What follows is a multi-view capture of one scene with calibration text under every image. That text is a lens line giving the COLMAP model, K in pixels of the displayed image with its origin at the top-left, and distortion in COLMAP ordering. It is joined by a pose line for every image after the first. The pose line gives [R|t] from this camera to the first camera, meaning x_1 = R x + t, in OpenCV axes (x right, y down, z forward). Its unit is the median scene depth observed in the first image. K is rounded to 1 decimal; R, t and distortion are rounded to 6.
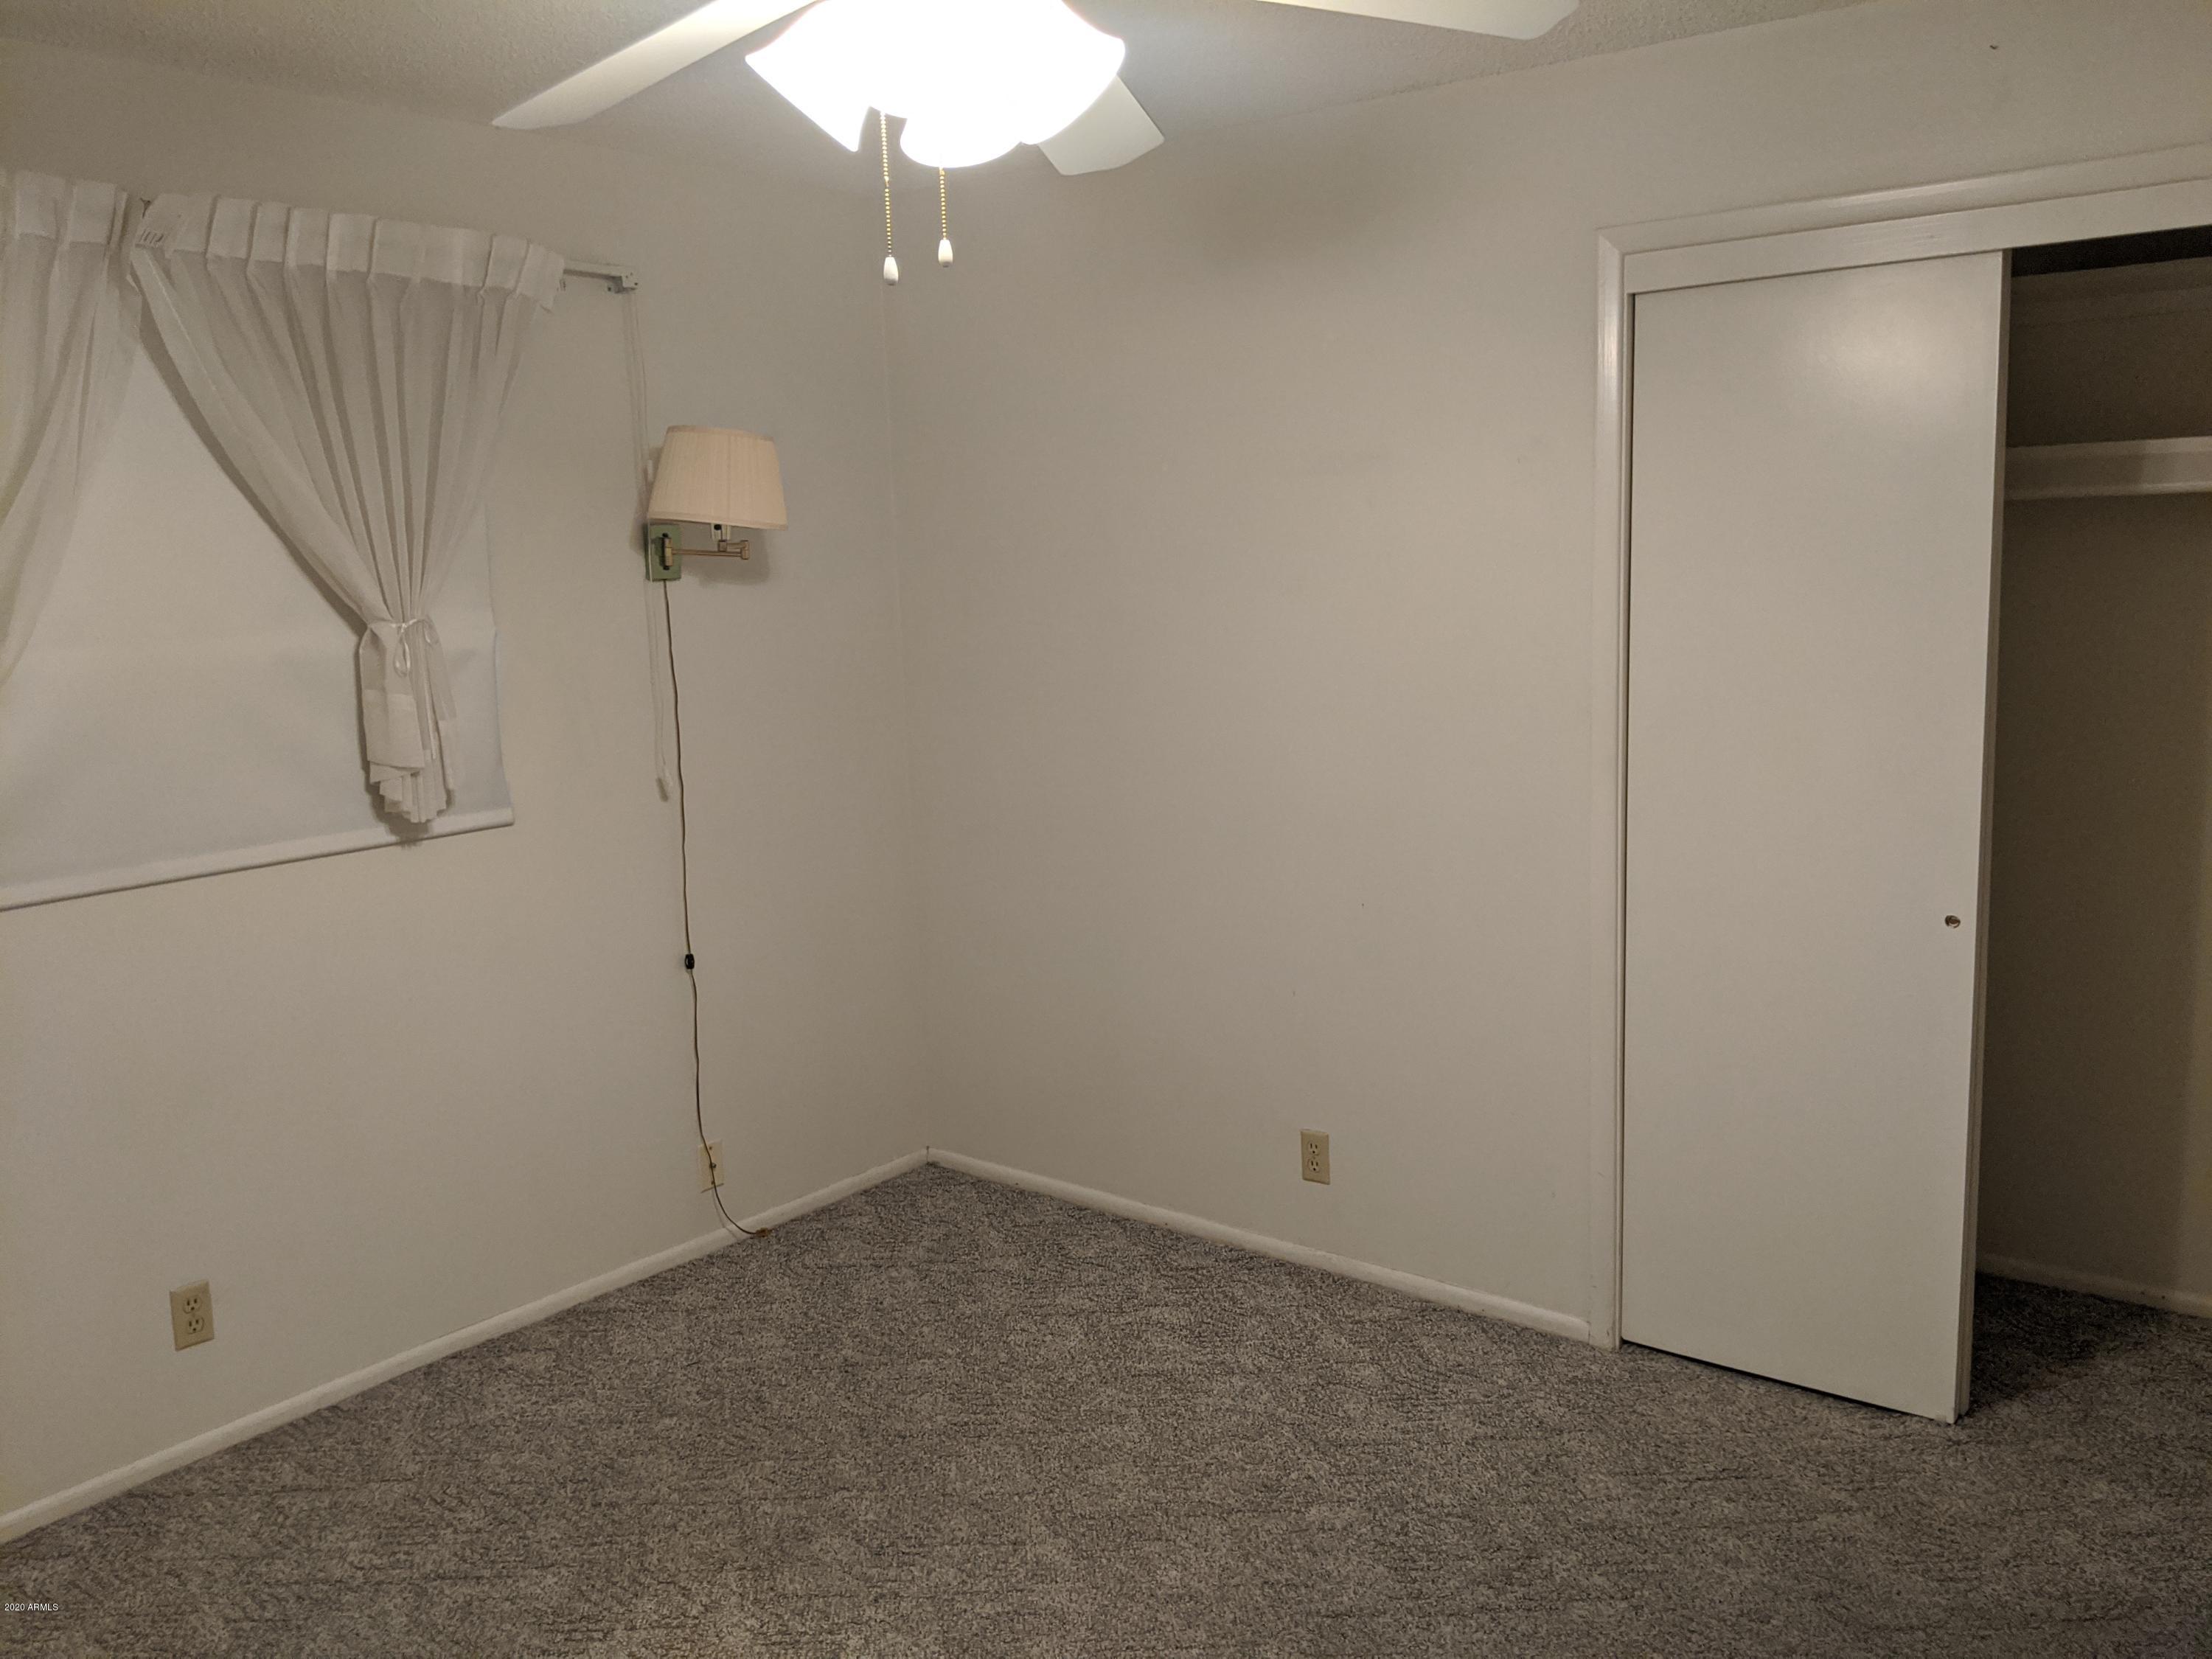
lens RADIAL K [[1768.3, 0, 1106.0], [0, 1768.3, 829.5], [0, 0, 1]] dist [0.092561, -0.185958]
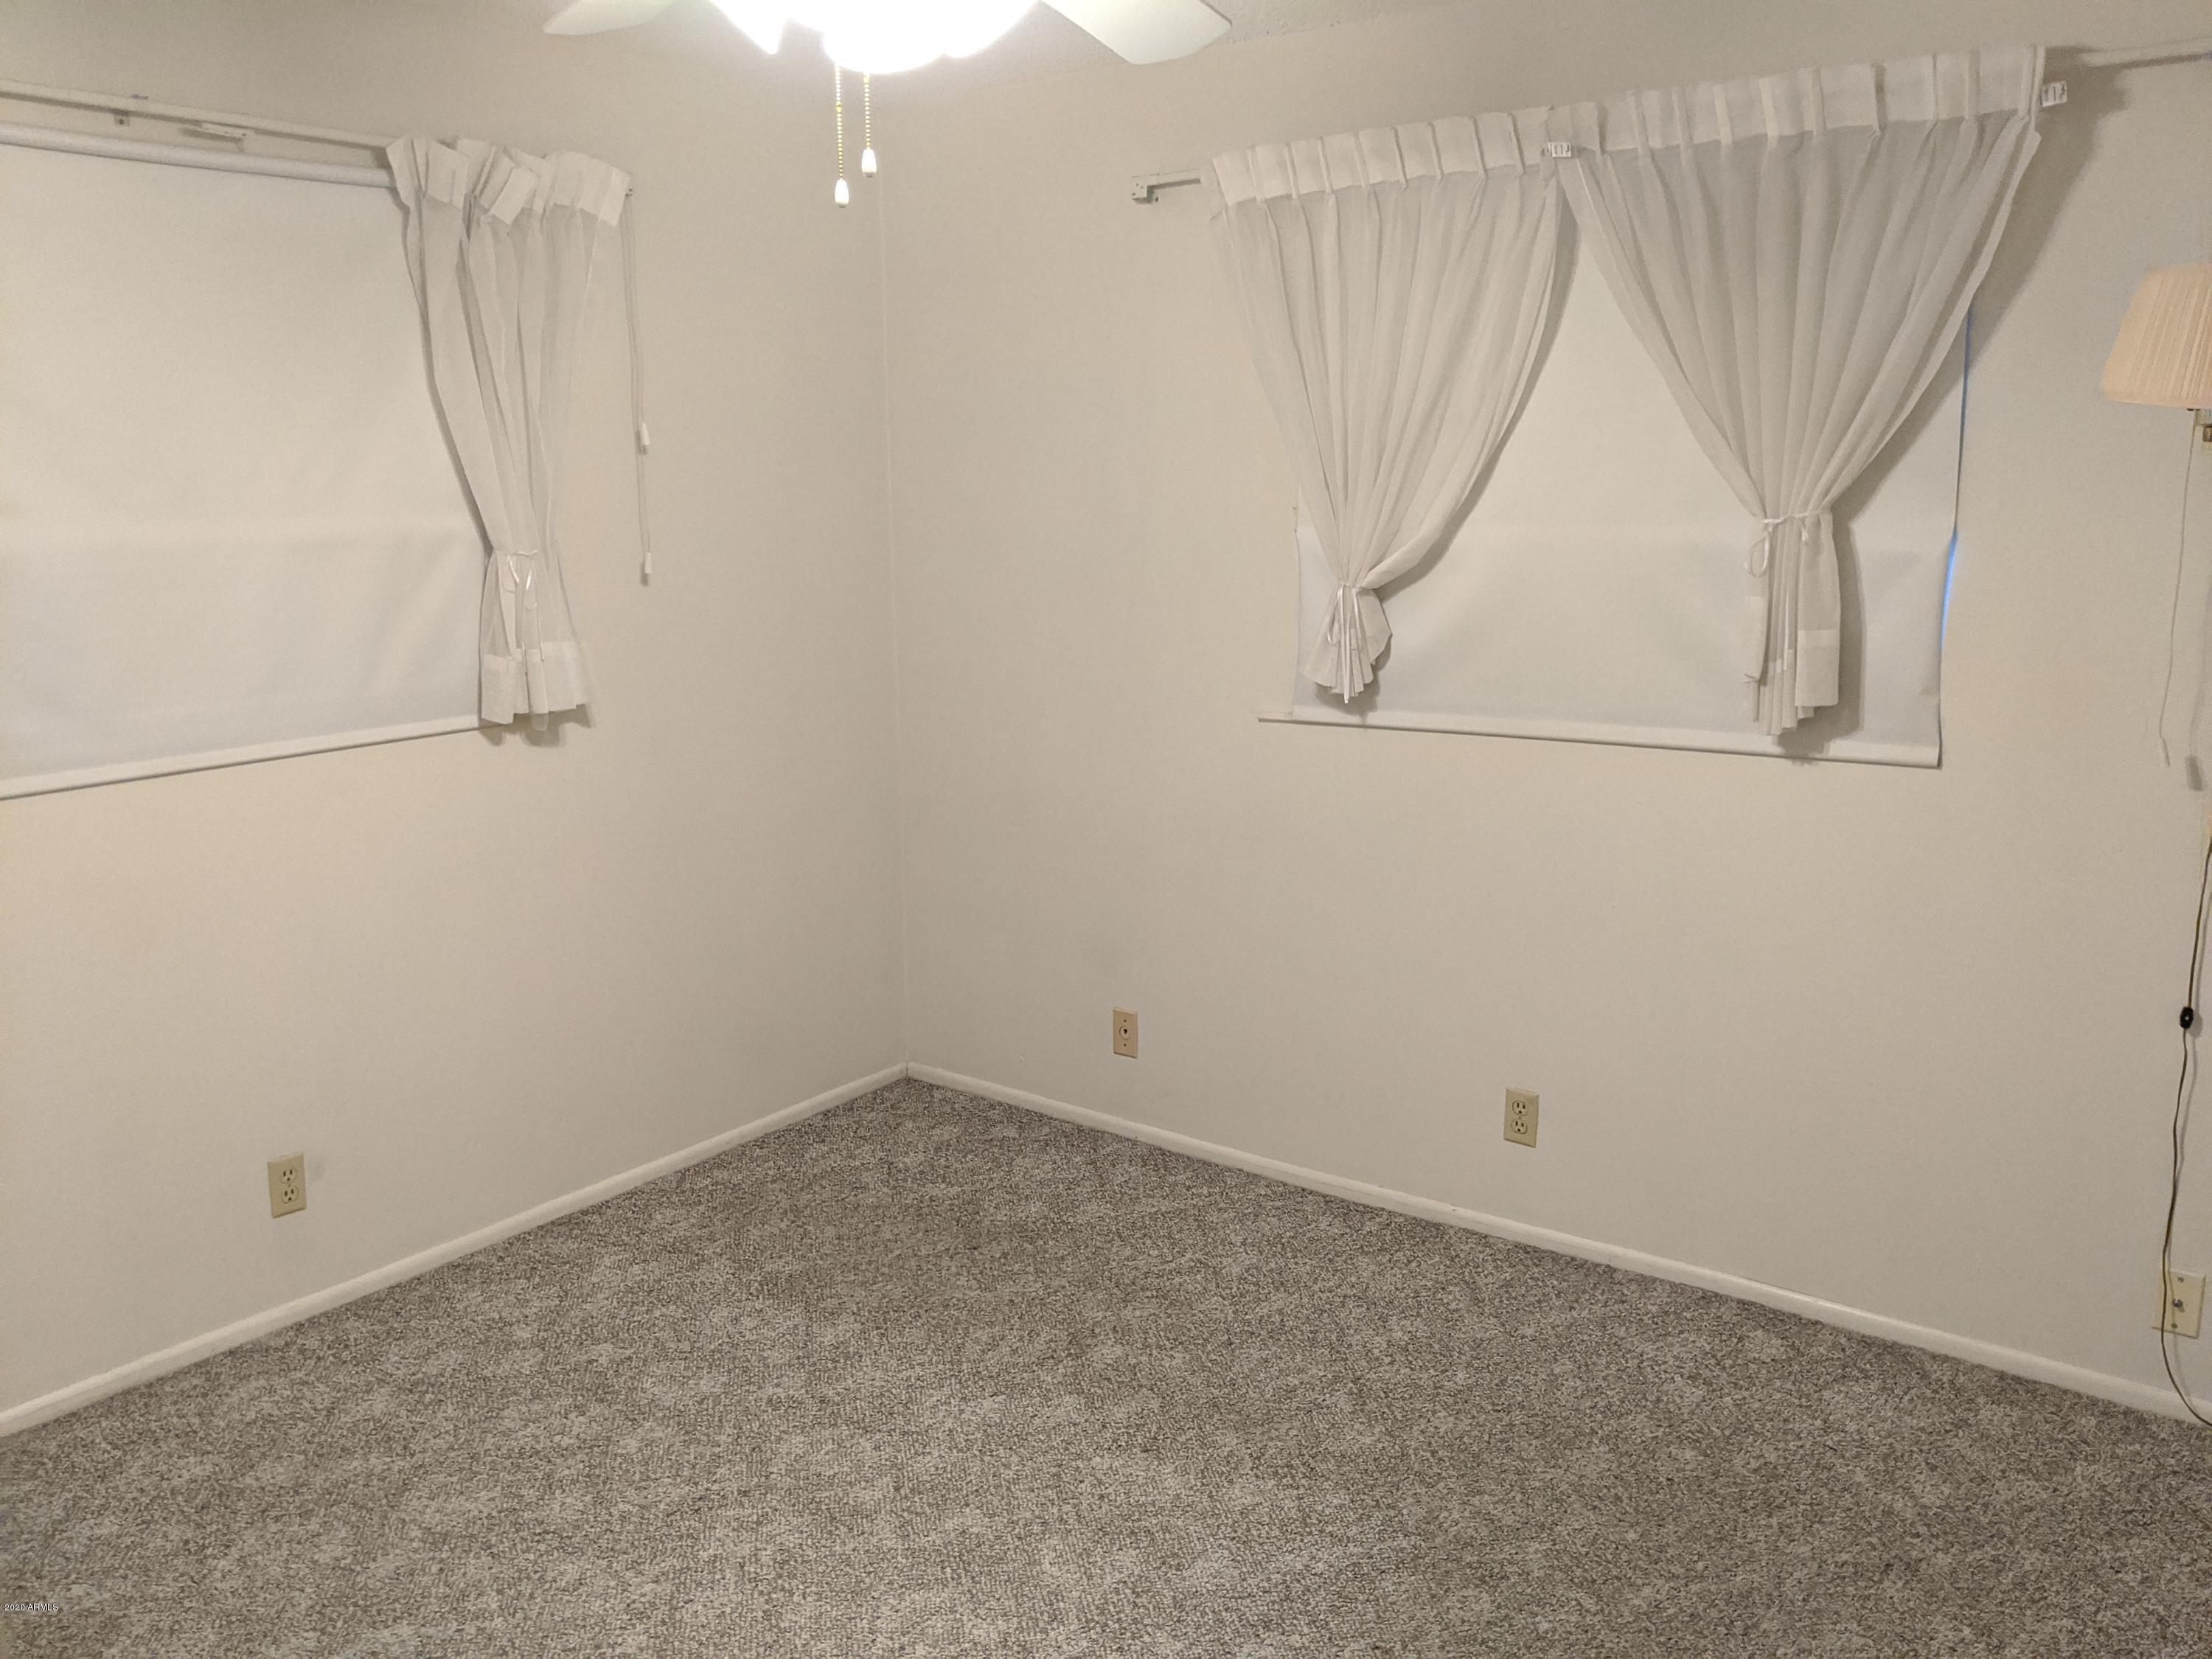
lens RADIAL K [[1768.3, 0, 1106.0], [0, 1768.3, 829.5], [0, 0, 1]] dist [0.092561, -0.185958]
pose [[0.011879, 0.223836, -0.974554, 0.520763], [-0.140206, 0.965368, 0.220017, -0.112369], [0.990051, 0.134025, 0.042851, 0.623655]]
